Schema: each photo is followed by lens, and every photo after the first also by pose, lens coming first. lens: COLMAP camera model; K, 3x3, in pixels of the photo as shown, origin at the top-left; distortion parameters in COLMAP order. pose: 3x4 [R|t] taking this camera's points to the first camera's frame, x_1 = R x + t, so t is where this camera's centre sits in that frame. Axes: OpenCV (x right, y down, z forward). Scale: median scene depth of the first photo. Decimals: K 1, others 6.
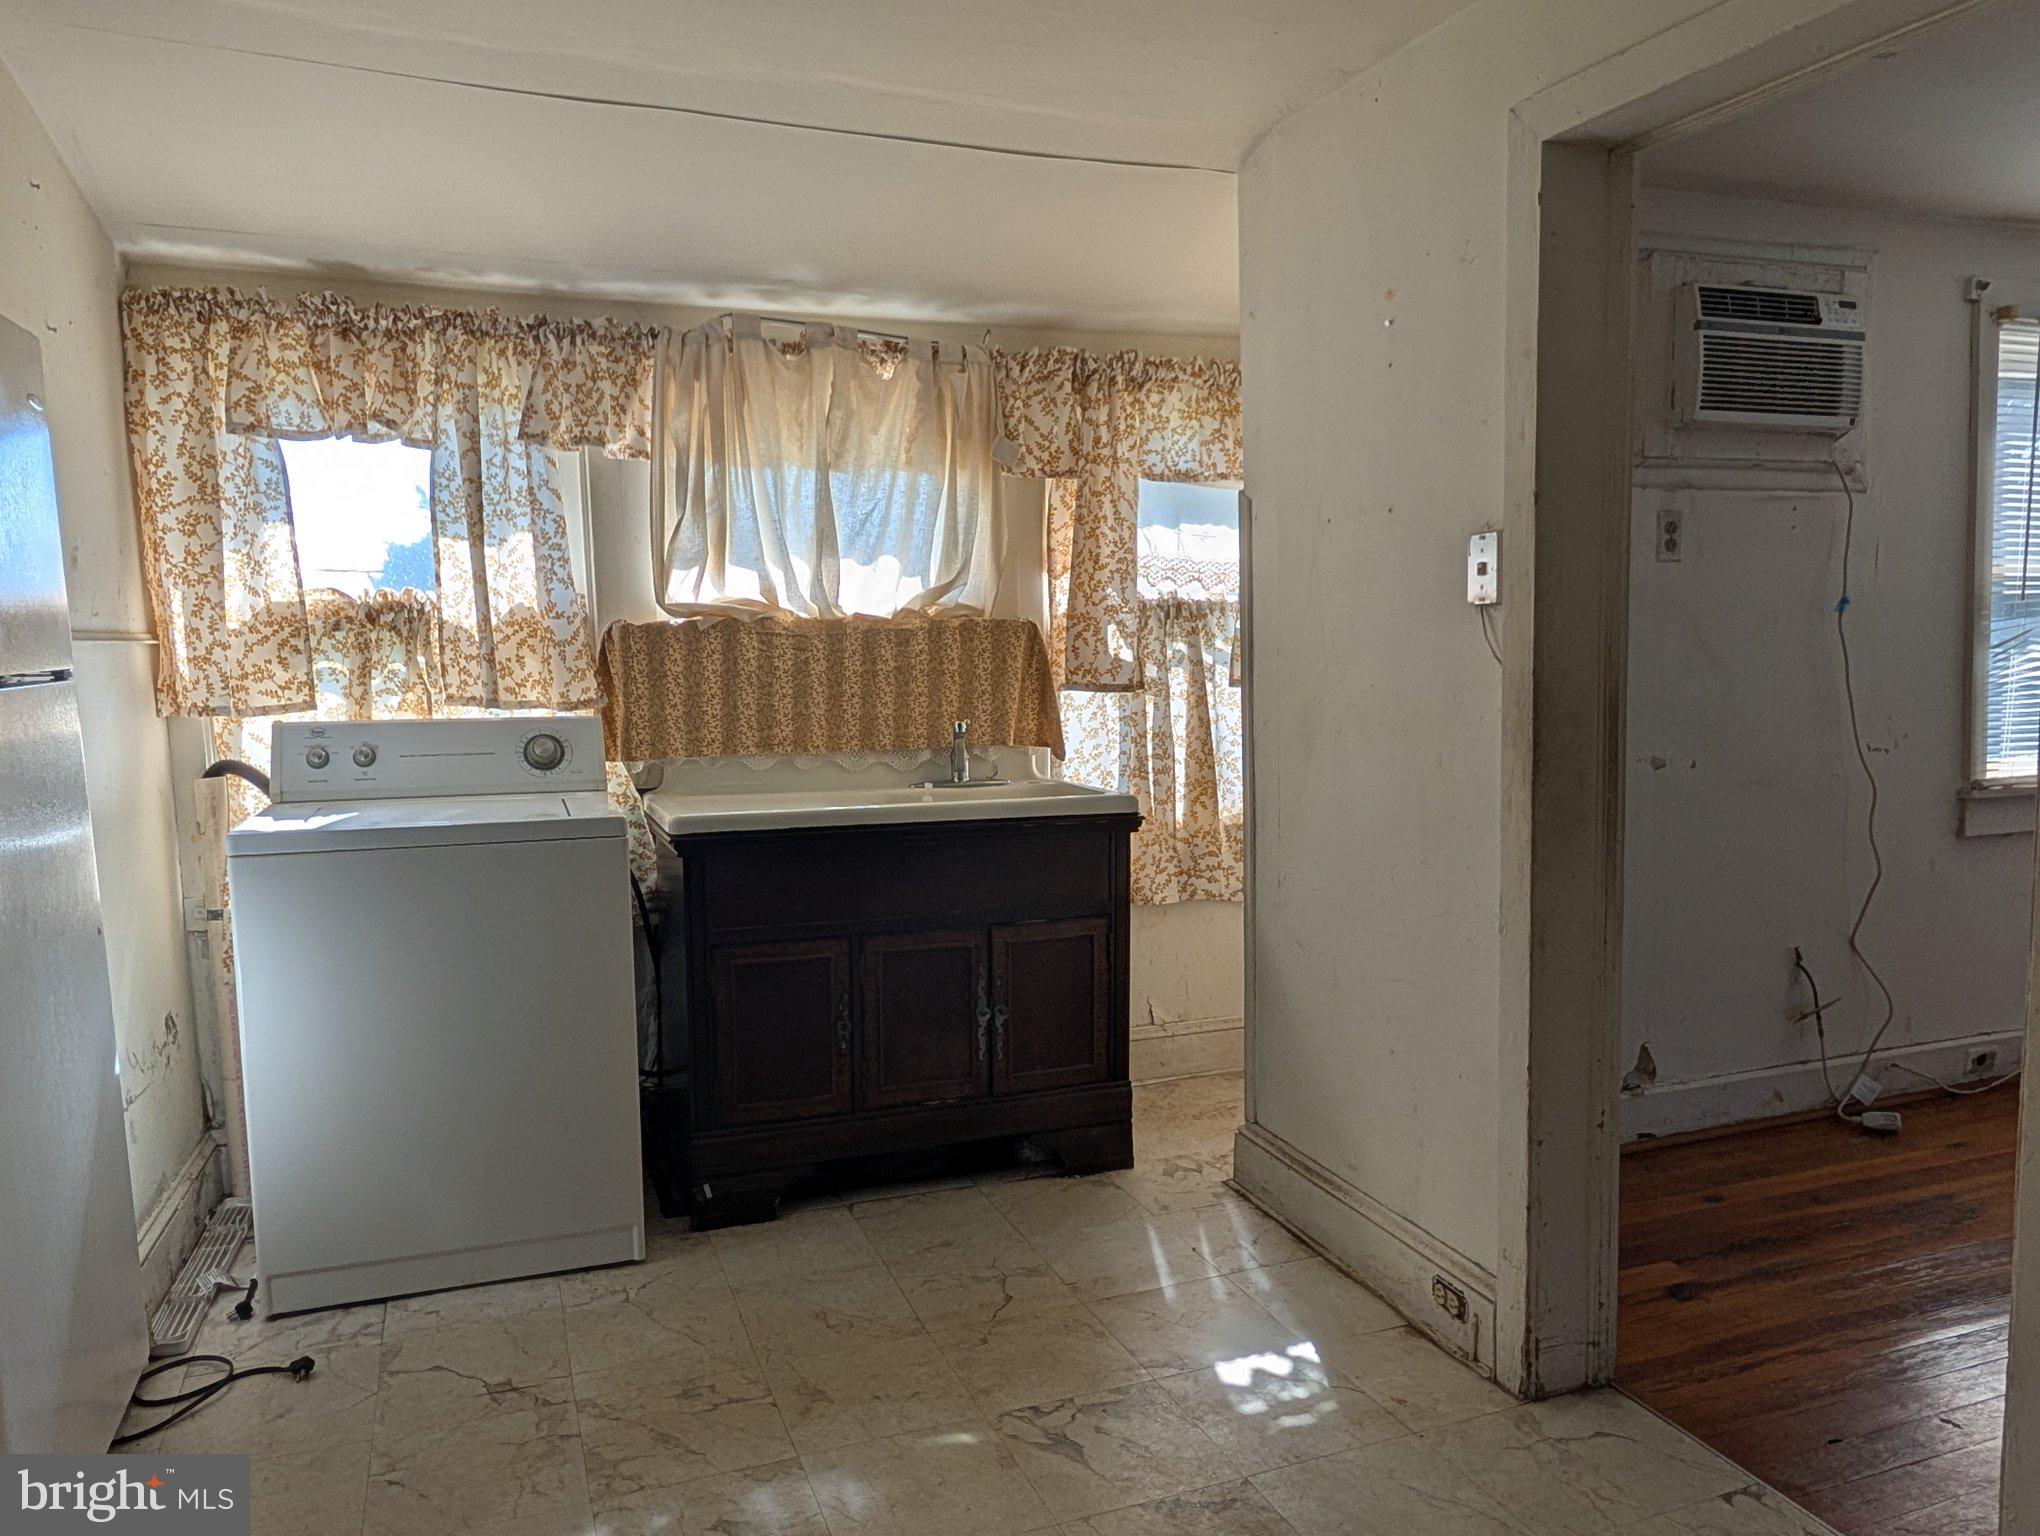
lens RADIAL K [[1435.1, 0, 1028.8], [0, 1435.1, 806.5], [0, 0, 1]] dist [0.005145, -0.000947]
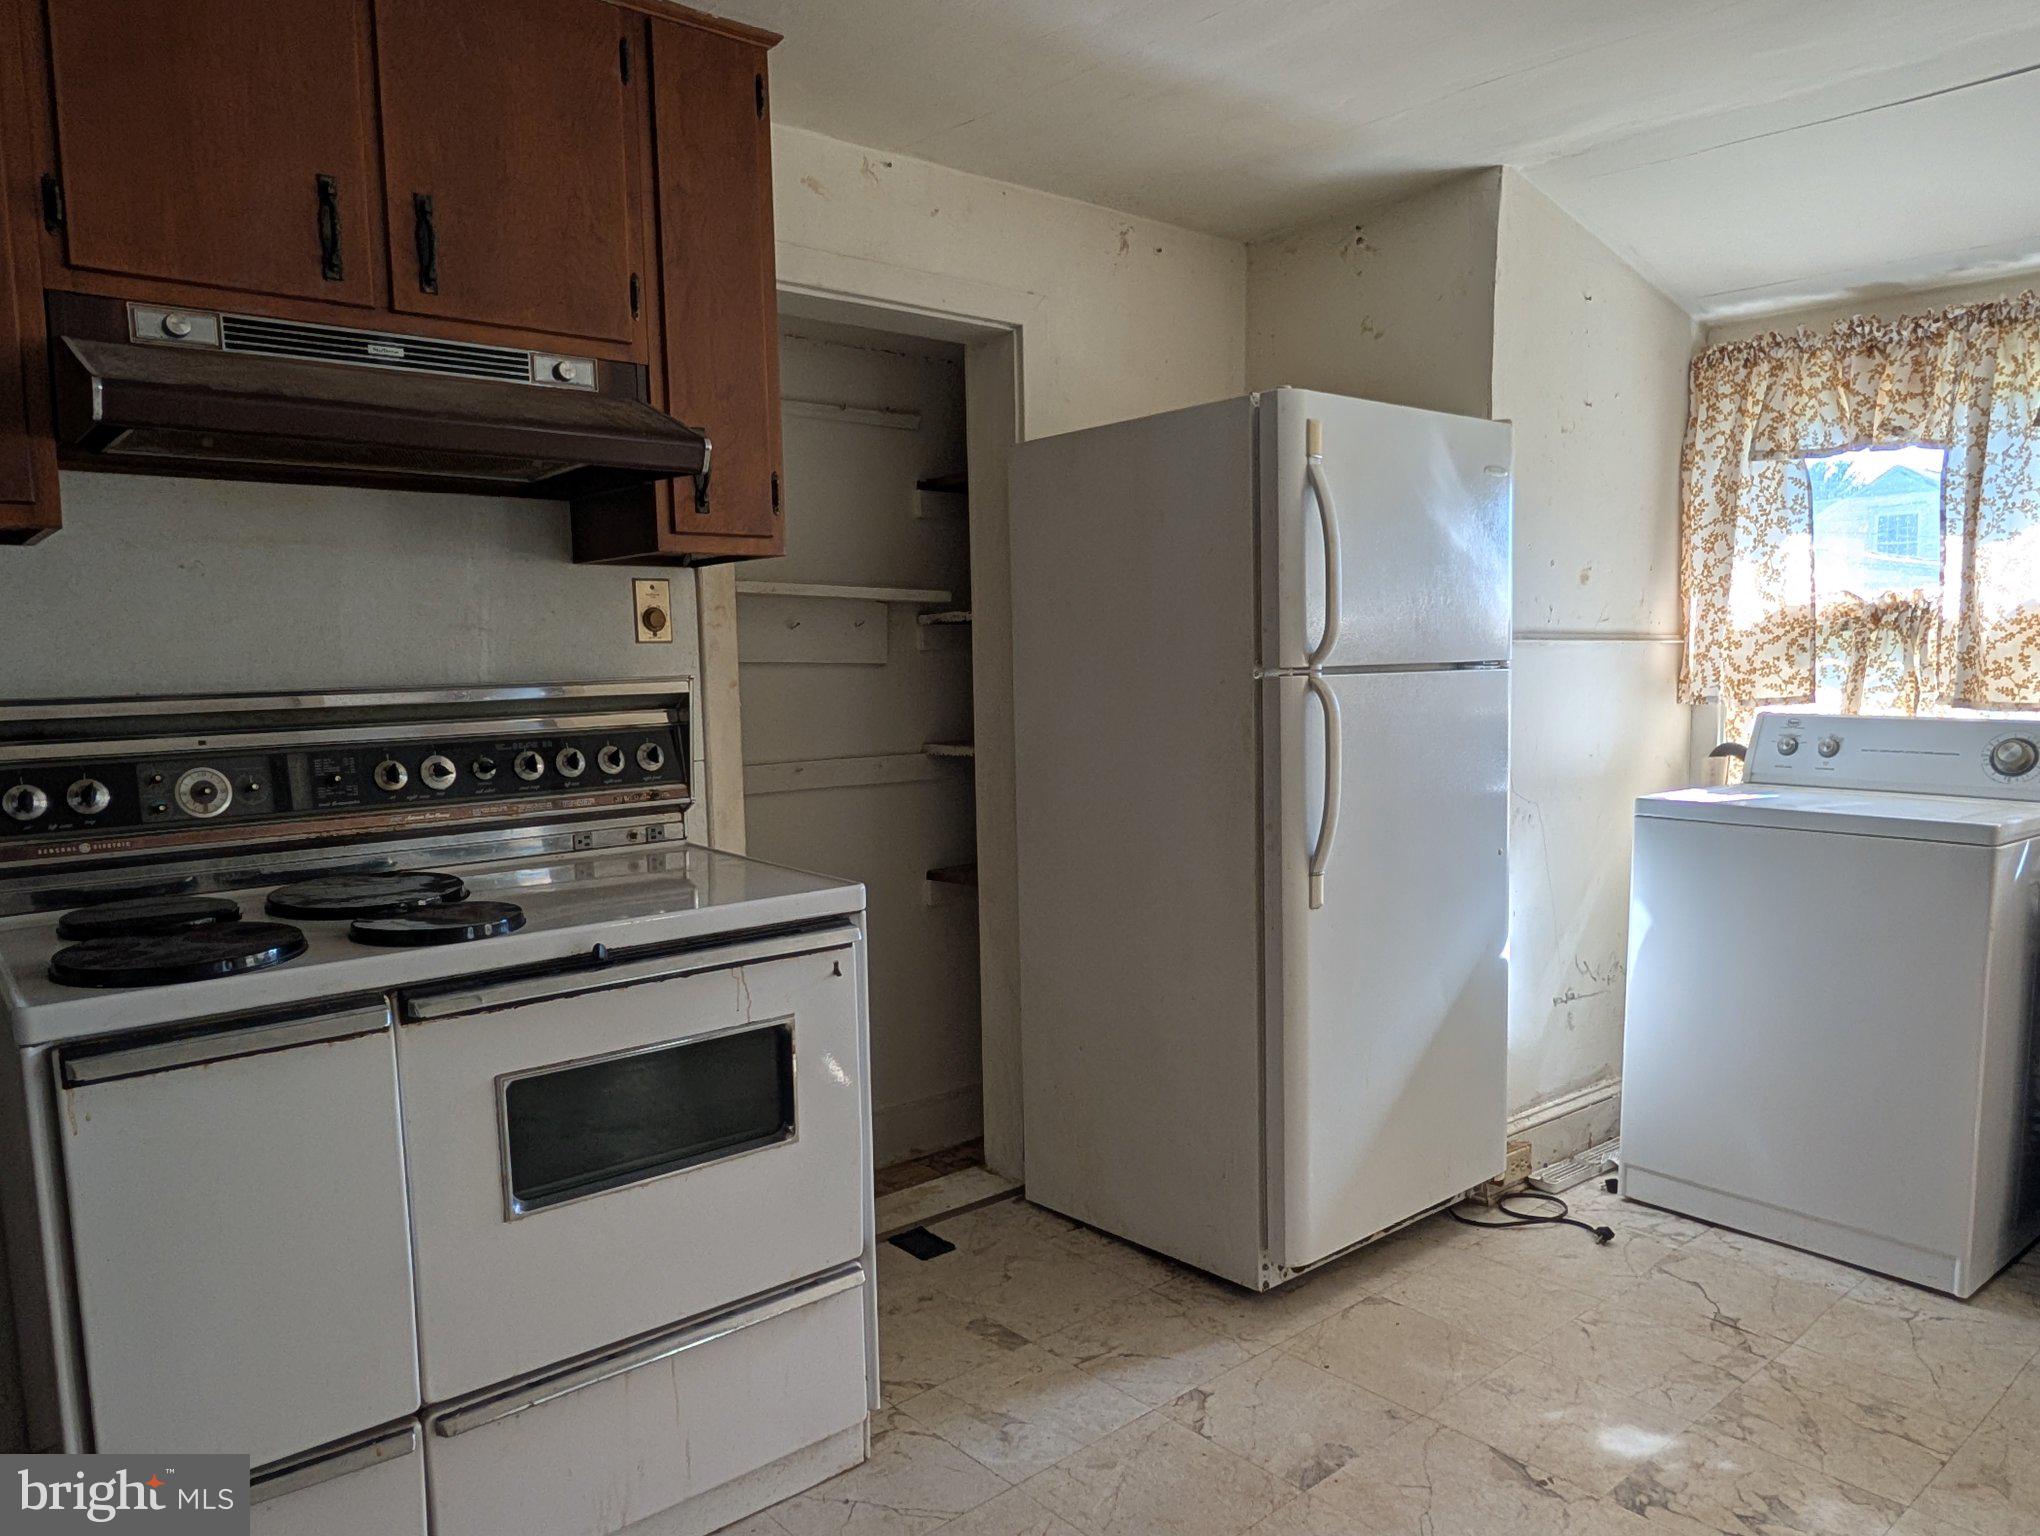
lens RADIAL K [[1435.1, 0, 1028.8], [0, 1435.1, 806.5], [0, 0, 1]] dist [0.005145, -0.000947]
pose [[0.336064, 0.105601, -0.935900, 0.344130], [-0.106781, 0.991559, 0.073539, -0.006395], [0.935766, 0.075223, 0.344504, 0.075054]]
